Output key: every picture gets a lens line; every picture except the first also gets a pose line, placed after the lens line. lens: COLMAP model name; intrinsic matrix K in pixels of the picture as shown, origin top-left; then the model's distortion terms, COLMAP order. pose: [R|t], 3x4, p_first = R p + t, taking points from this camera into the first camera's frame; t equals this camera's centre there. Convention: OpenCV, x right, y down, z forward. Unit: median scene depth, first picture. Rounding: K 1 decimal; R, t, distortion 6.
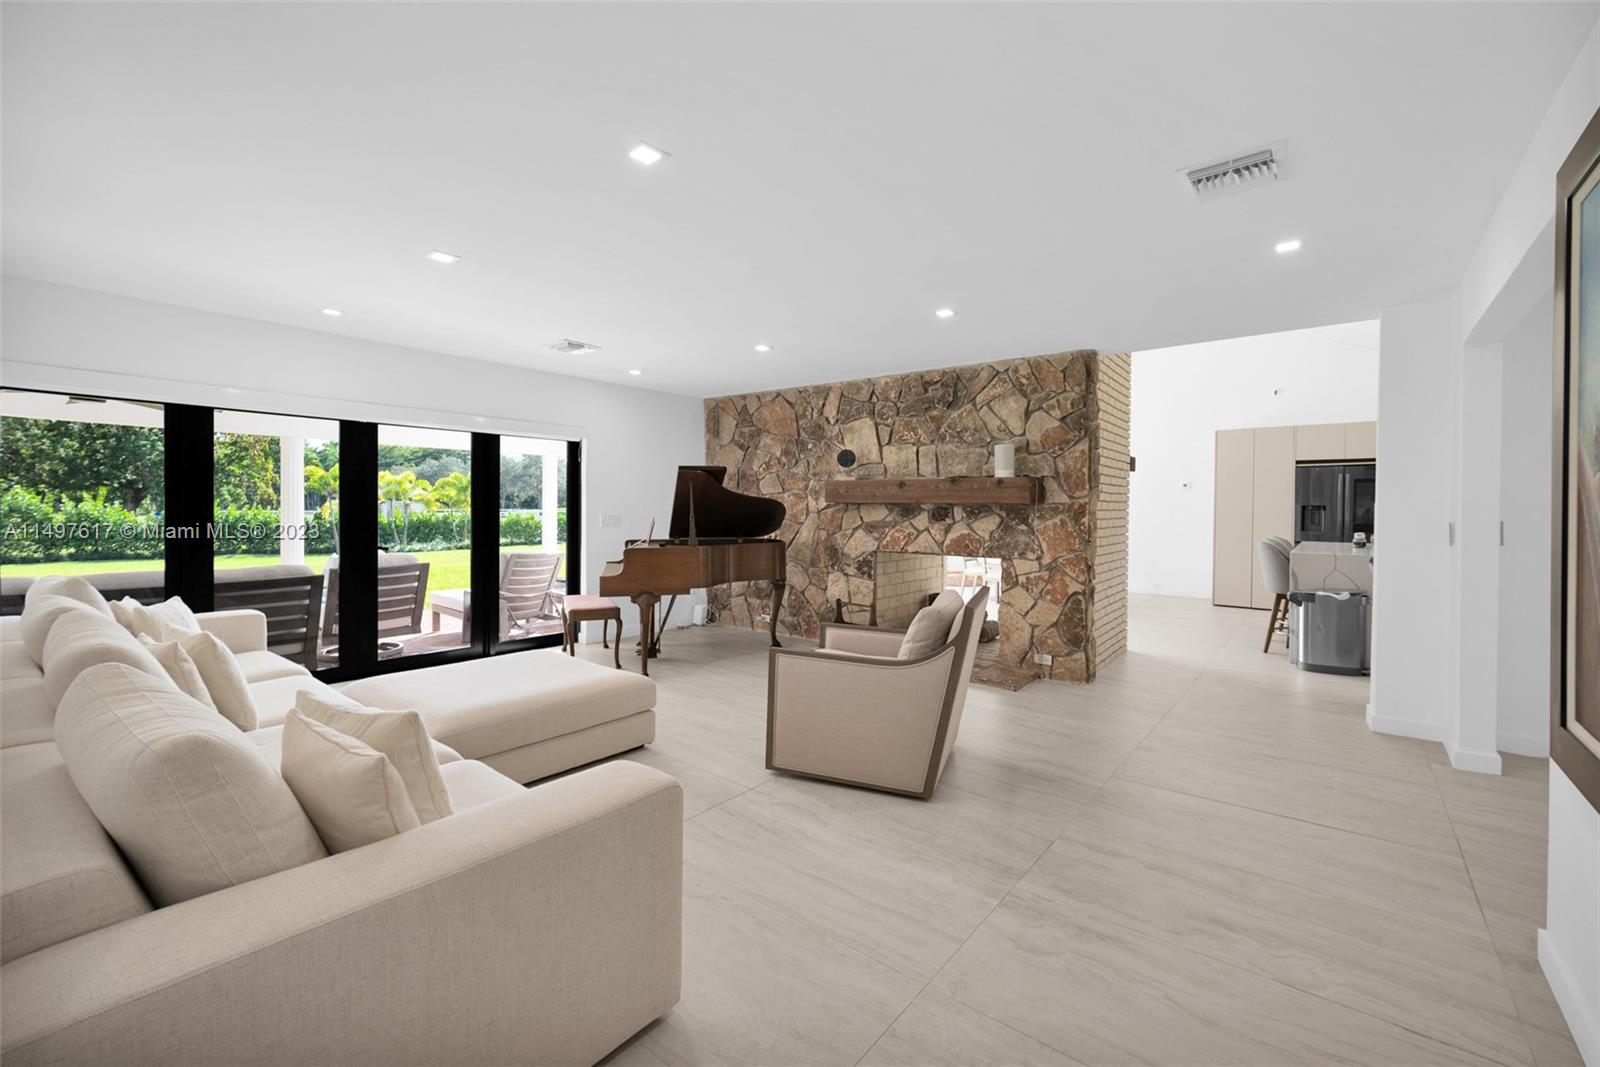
lens RADIAL K [[662.6, 0, 798.5], [0, 662.6, 517.0], [0, 0, 1]] dist [0.000098, 0.000146]
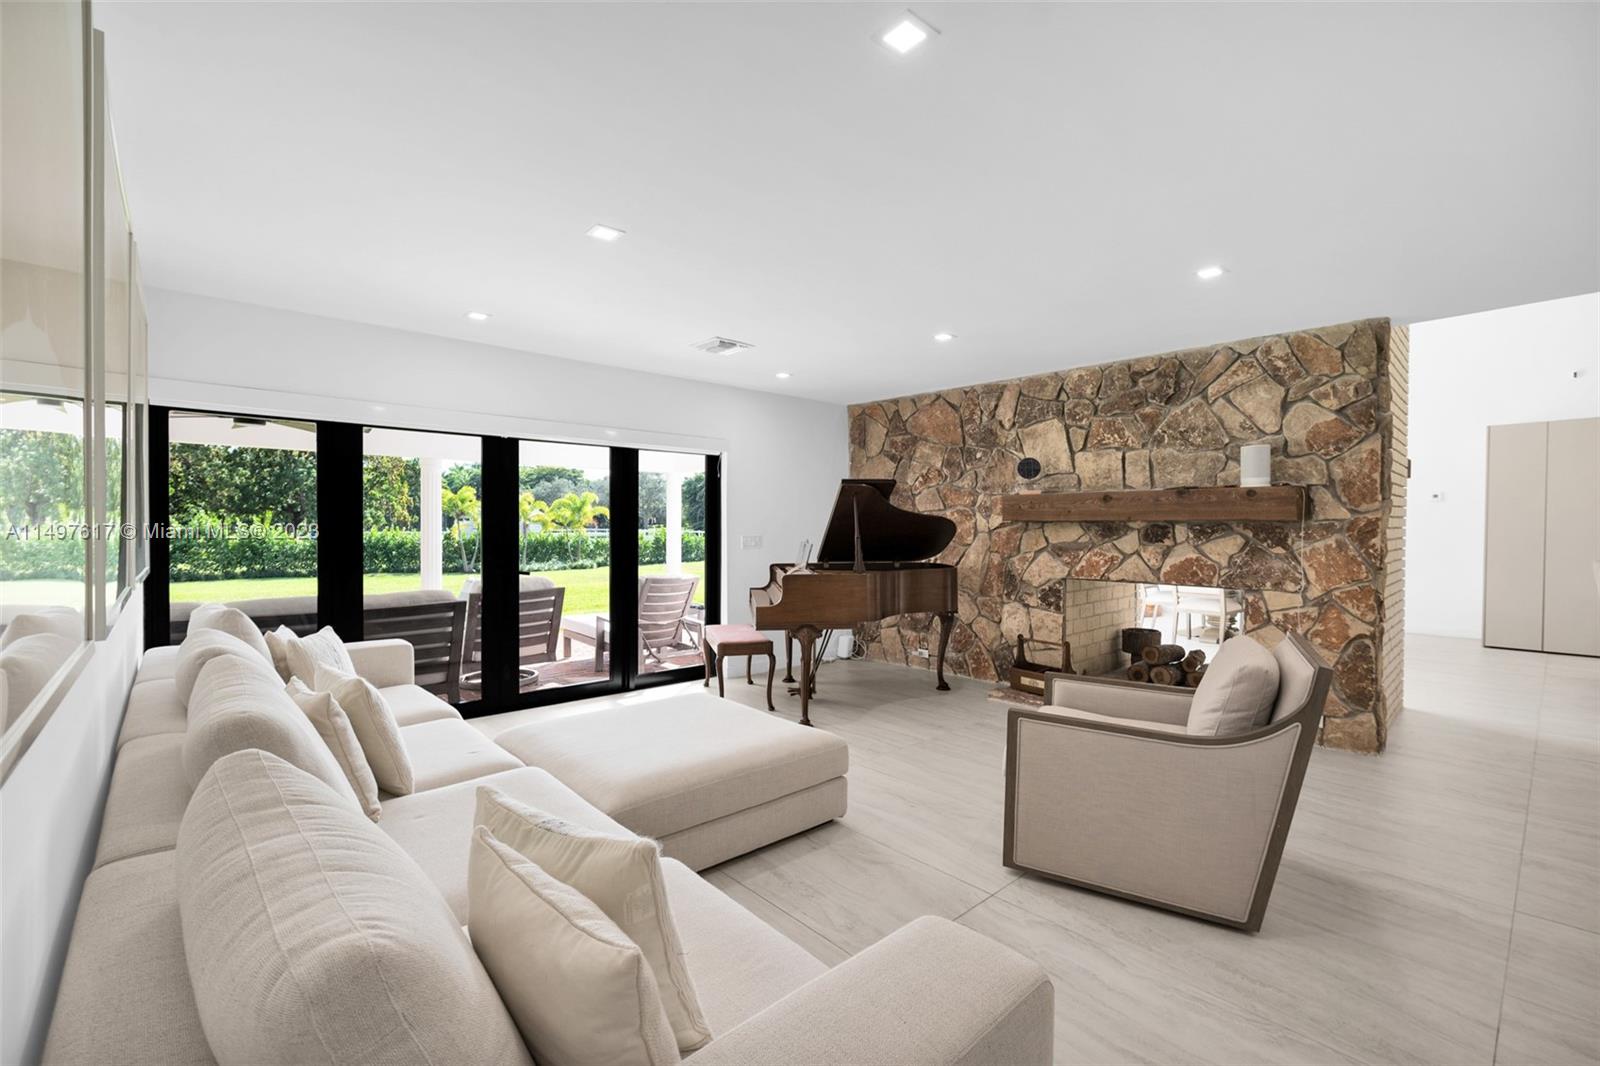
lens RADIAL K [[683.6, 0, 794.0], [0, 683.6, 536.0], [0, 0, 1]] dist [0.000490, 0.000051]
pose [[0.987940, -0.003164, -0.154804, -0.091092], [0.003122, 0.999995, -0.000516, -0.002630], [0.154805, 0.000027, 0.987945, 0.096675]]
